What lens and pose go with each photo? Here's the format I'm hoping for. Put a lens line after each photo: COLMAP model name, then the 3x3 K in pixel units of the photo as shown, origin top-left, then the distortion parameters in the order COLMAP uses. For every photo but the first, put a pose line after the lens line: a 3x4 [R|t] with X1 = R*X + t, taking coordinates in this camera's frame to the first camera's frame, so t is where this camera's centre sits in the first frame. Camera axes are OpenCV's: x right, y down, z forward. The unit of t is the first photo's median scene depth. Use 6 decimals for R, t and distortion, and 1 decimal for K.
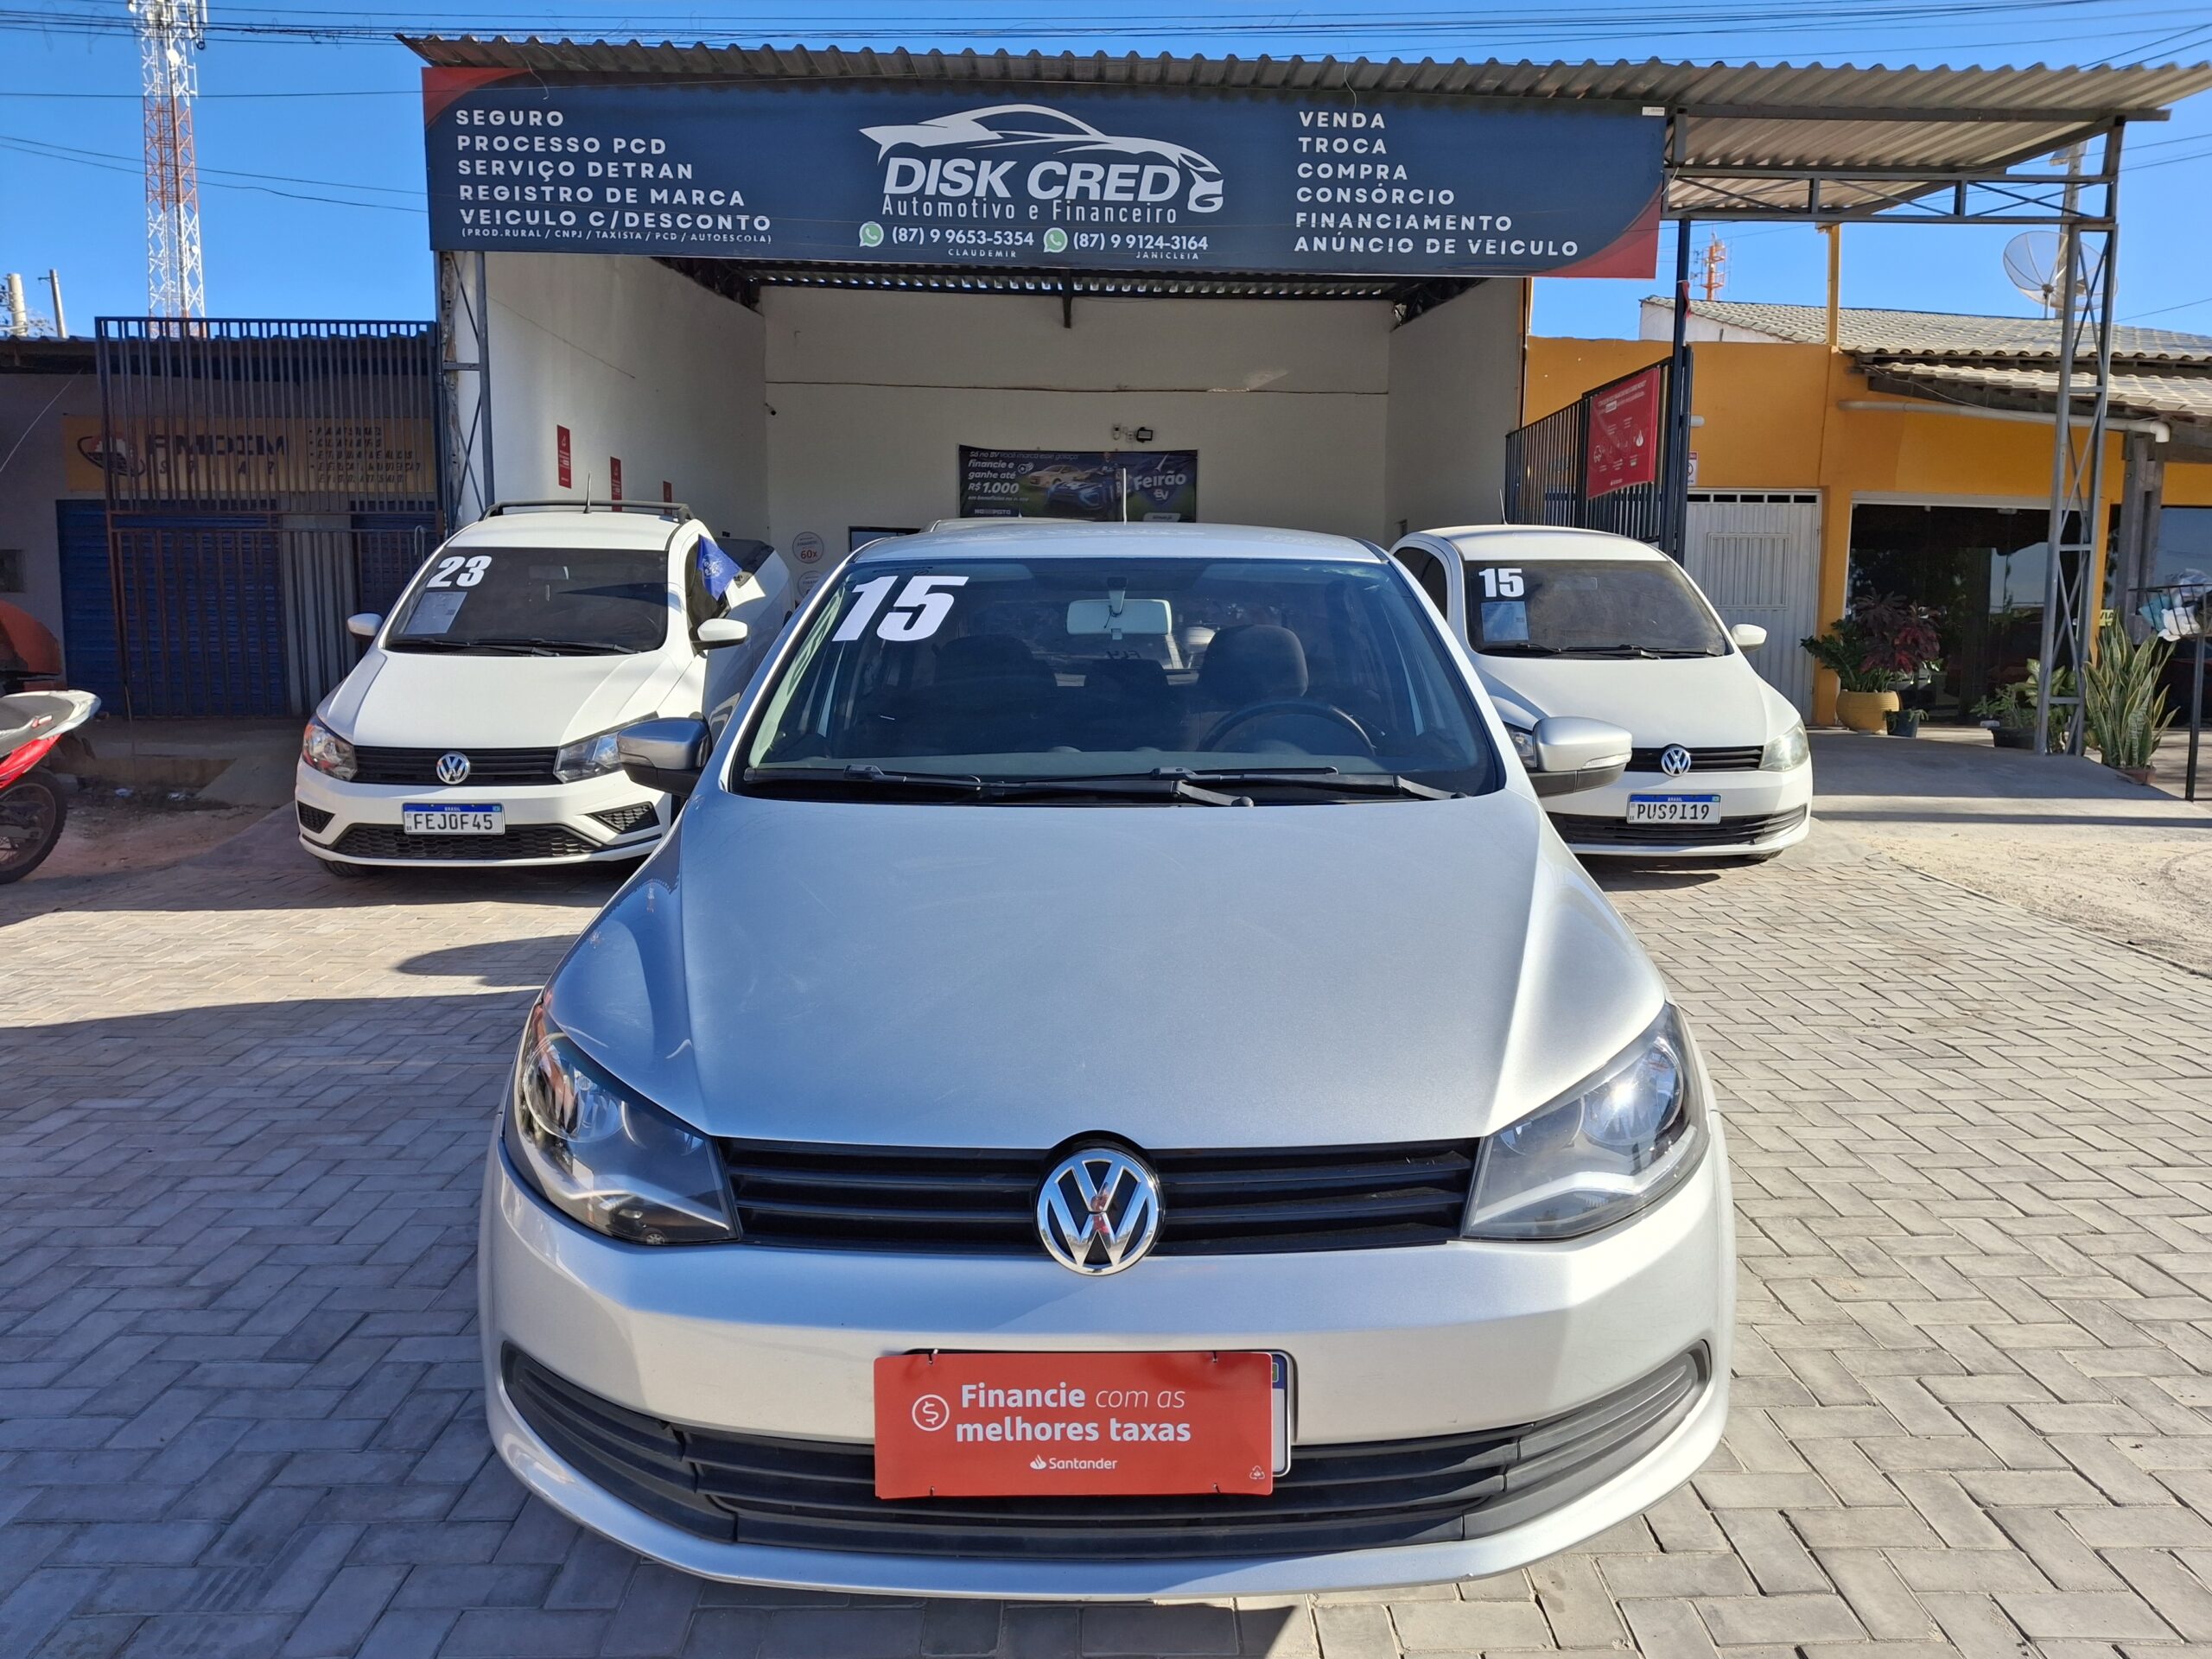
lens RADIAL K [[1631.6, 0, 1122.1], [0, 1631.6, 846.0], [0, 0, 1]] dist [0.045927, -0.091102]
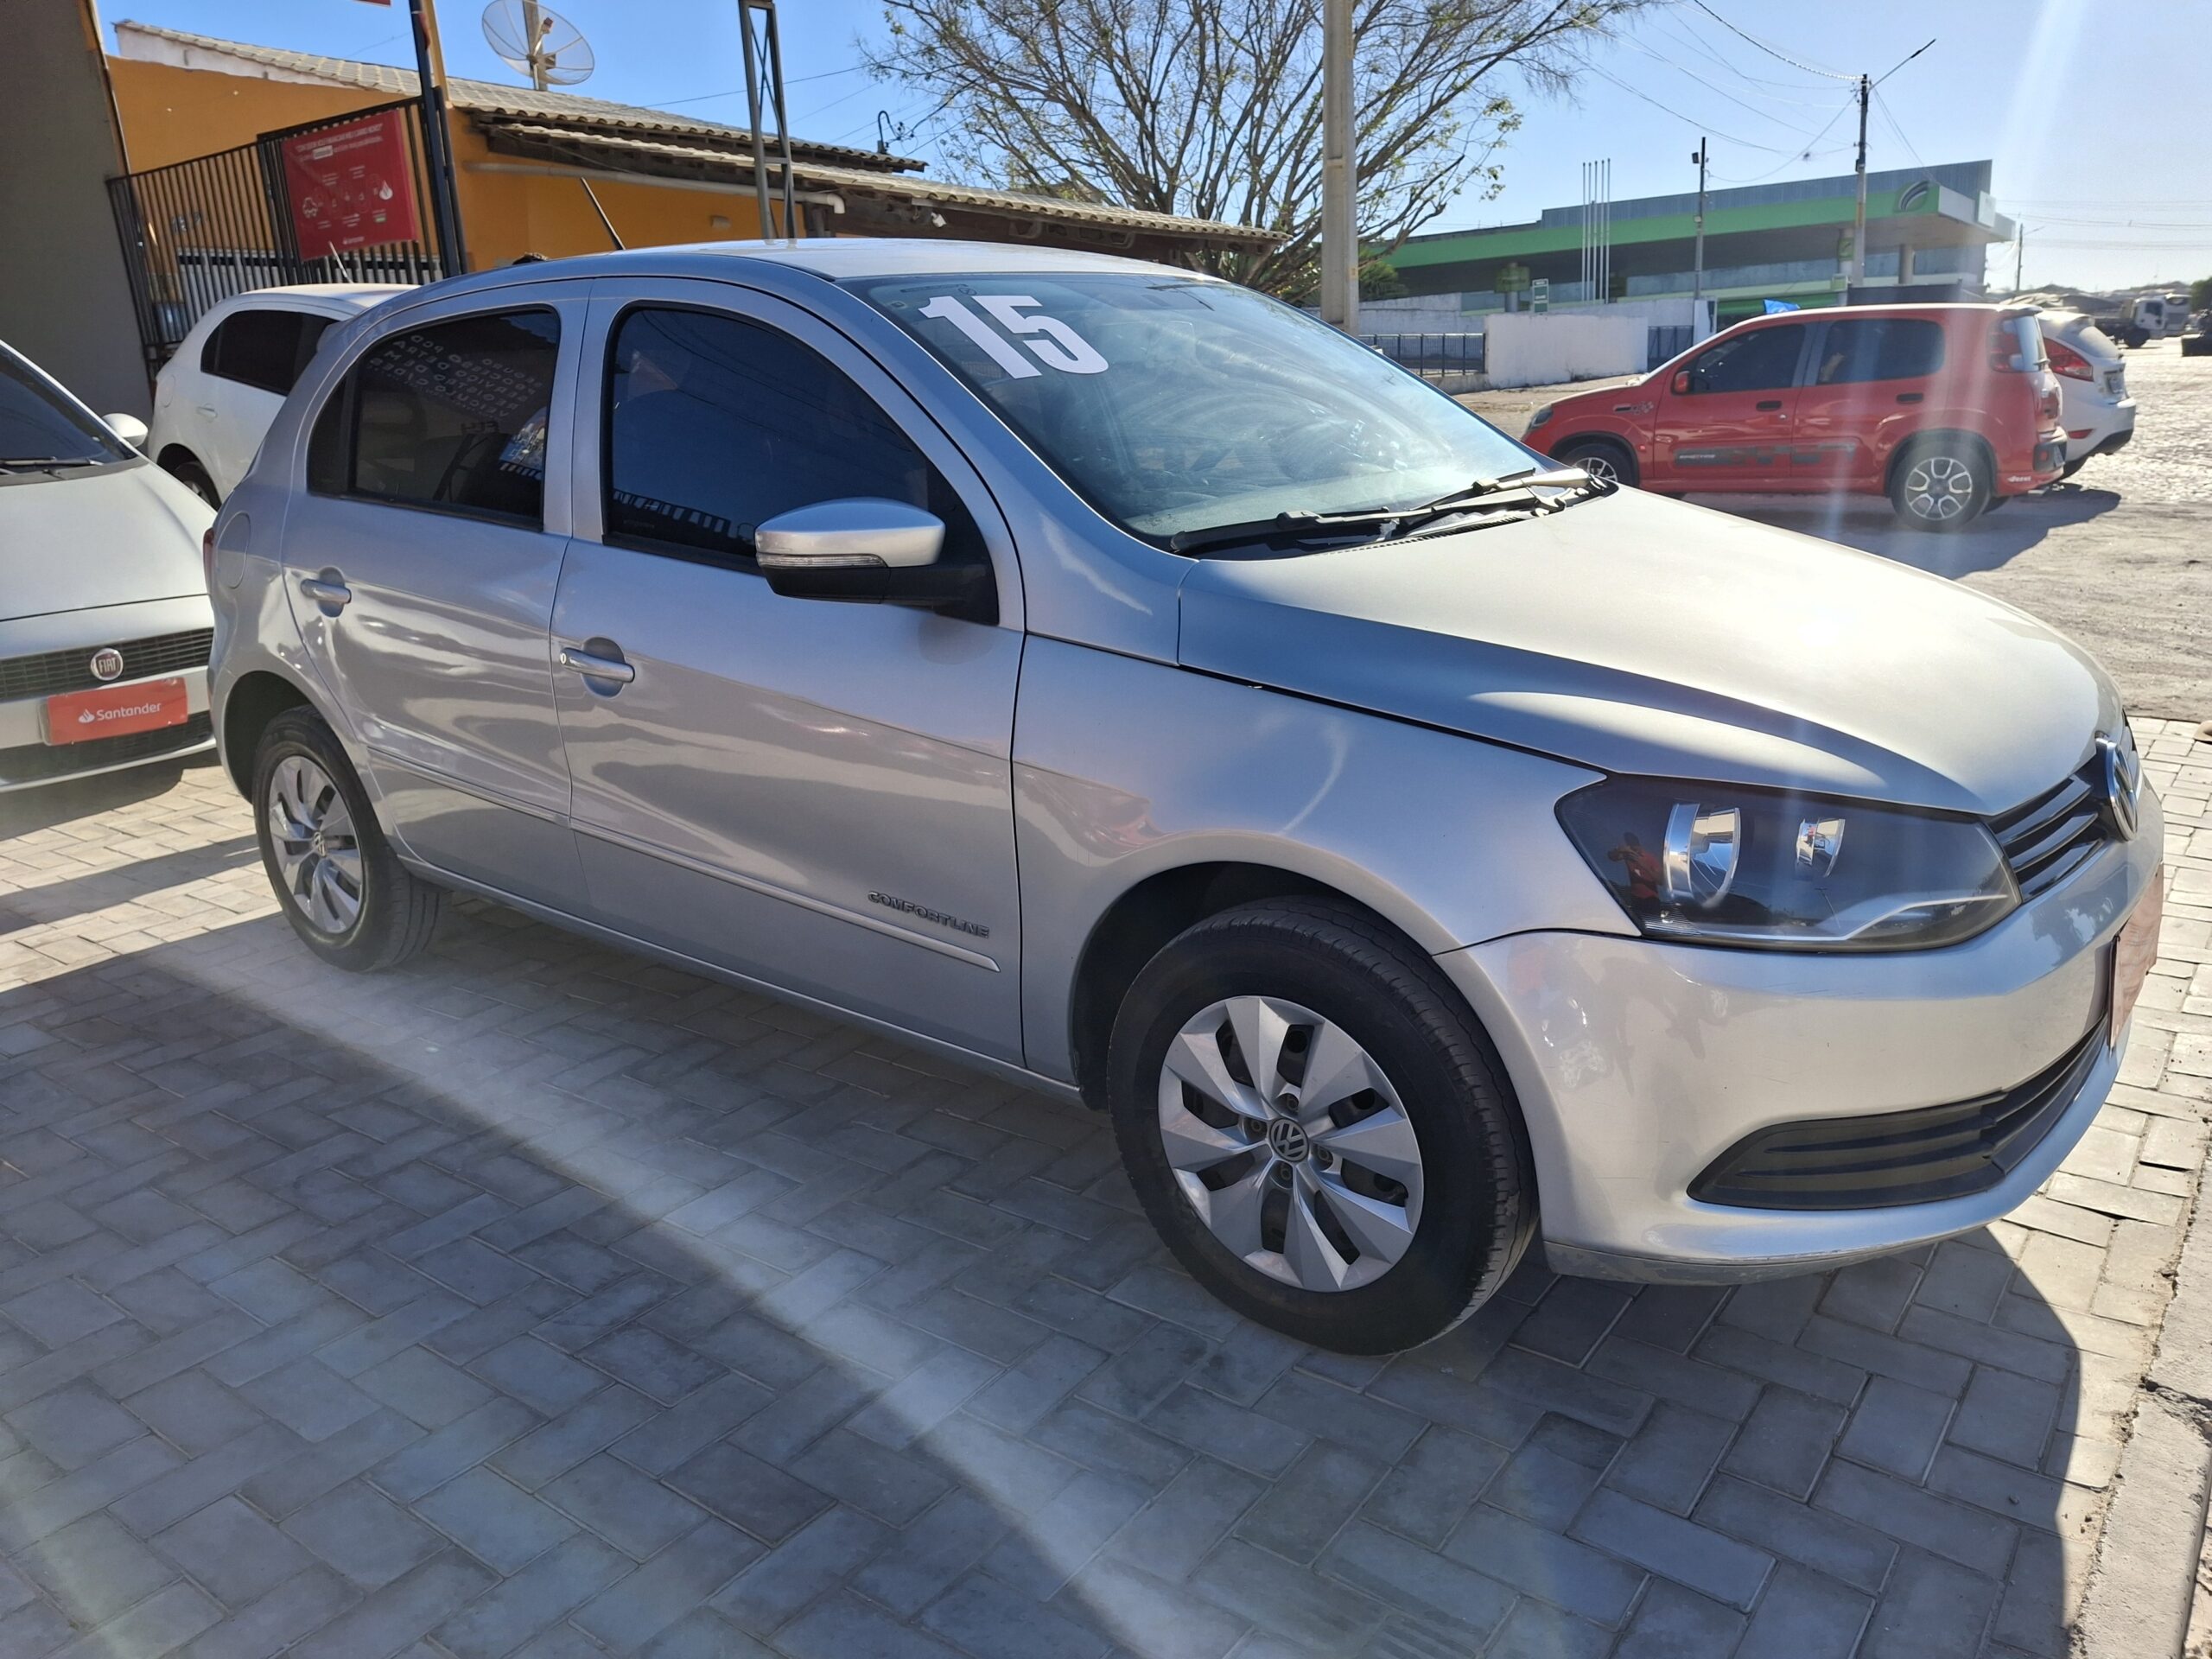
lens RADIAL K [[1641.8, 0, 1119.6], [0, 1641.8, 842.2], [0, 0, 1]] dist [0.040730, -0.090075]
pose [[0.612616, -0.249091, 0.750103, -0.224109], [0.156173, 0.968479, 0.194060, -0.015667], [-0.774798, -0.001739, 0.632207, 0.125583]]
